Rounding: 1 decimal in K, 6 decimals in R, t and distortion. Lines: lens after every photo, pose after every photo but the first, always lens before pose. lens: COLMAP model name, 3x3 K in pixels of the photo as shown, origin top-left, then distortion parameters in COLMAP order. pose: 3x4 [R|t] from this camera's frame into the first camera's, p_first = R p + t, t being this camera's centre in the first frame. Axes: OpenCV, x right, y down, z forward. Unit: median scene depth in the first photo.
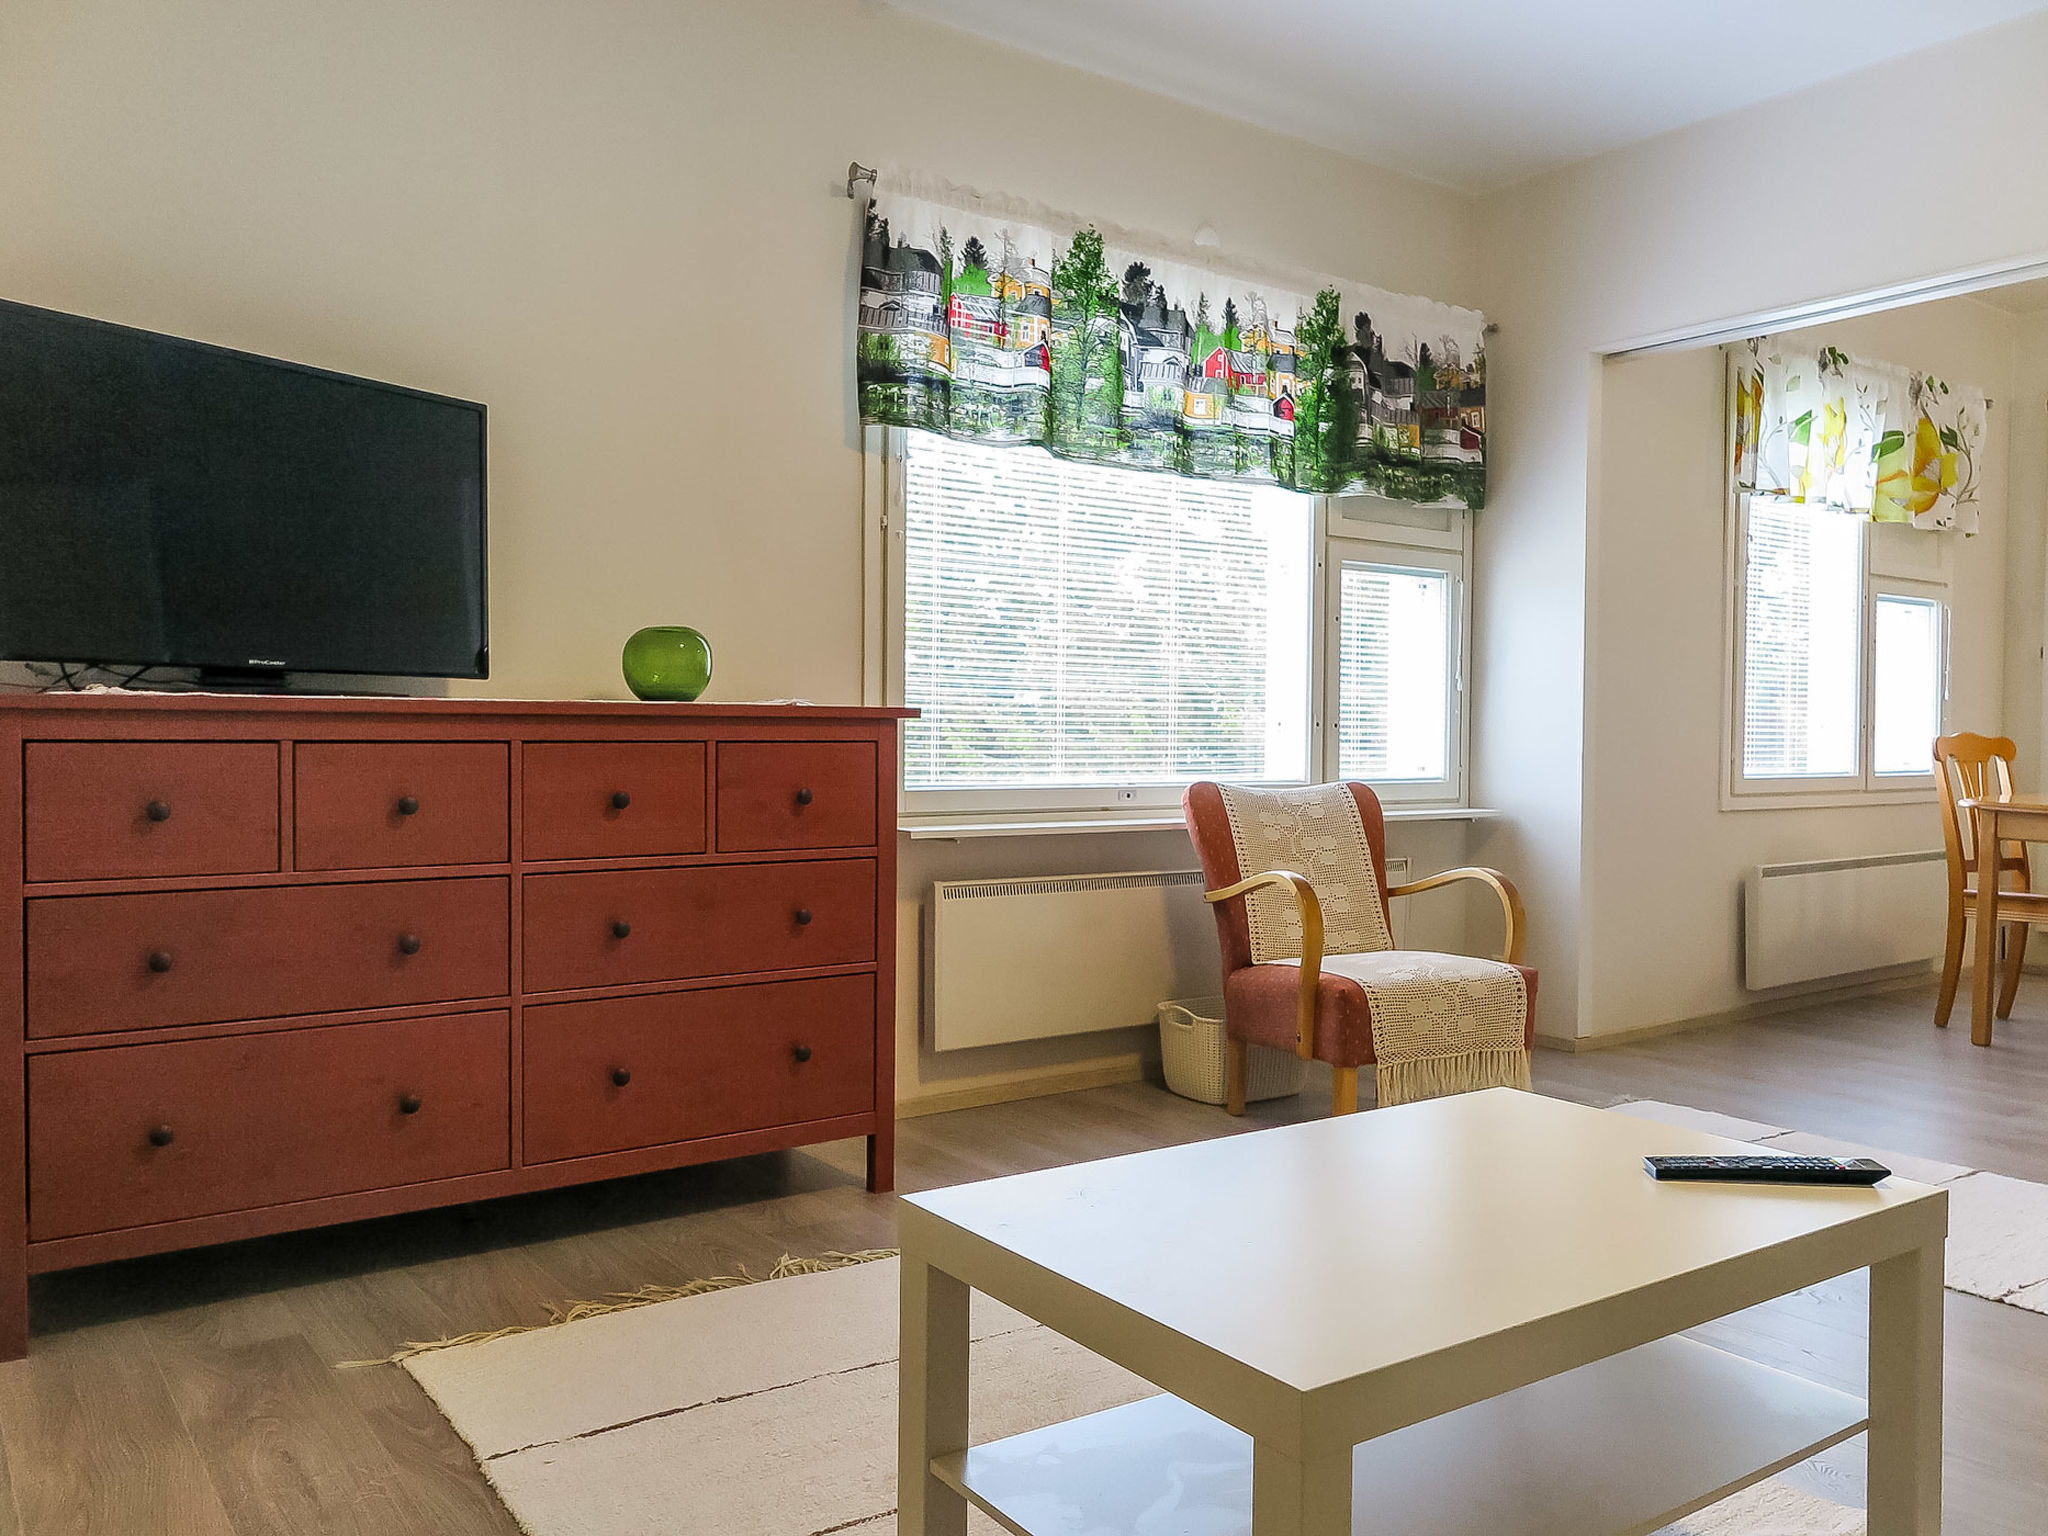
lens RADIAL K [[1581.0, 0, 1017.5], [0, 1581.0, 759.5], [0, 0, 1]] dist [-0.010082, 0.011658]
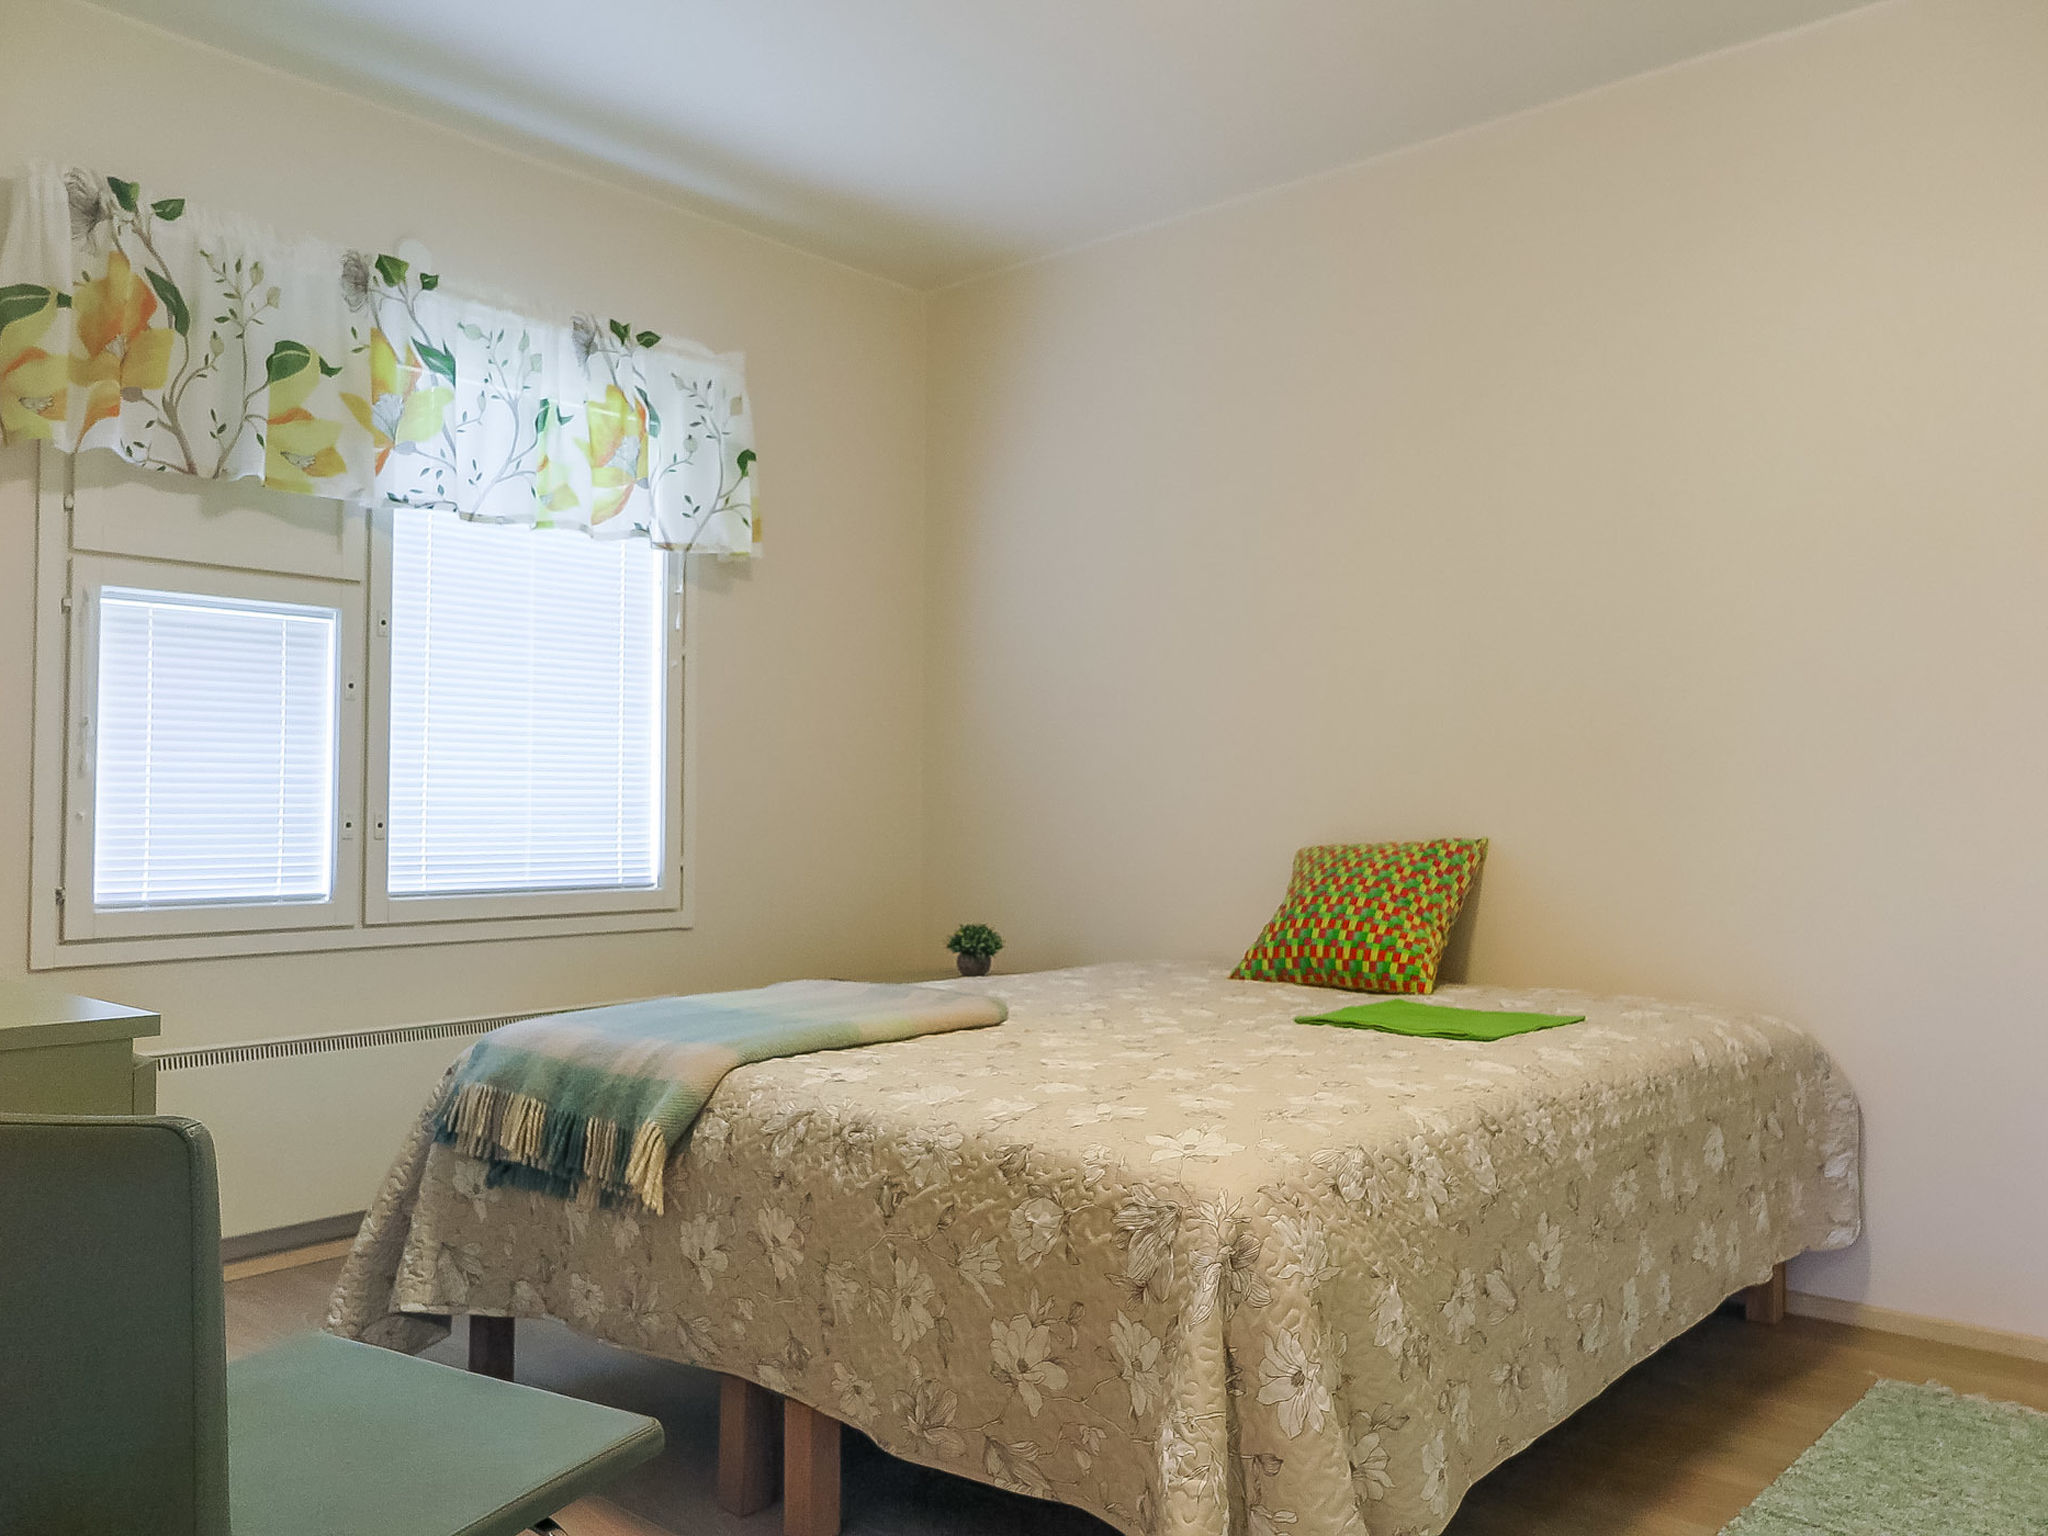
lens RADIAL K [[1581.0, 0, 1017.5], [0, 1581.0, 759.5], [0, 0, 1]] dist [-0.010082, 0.011658]
pose [[0.953478, 0.002527, 0.301452, 0.535080], [0.020650, 0.997069, -0.073673, 0.004902], [-0.300754, 0.076471, 0.950631, 0.294490]]
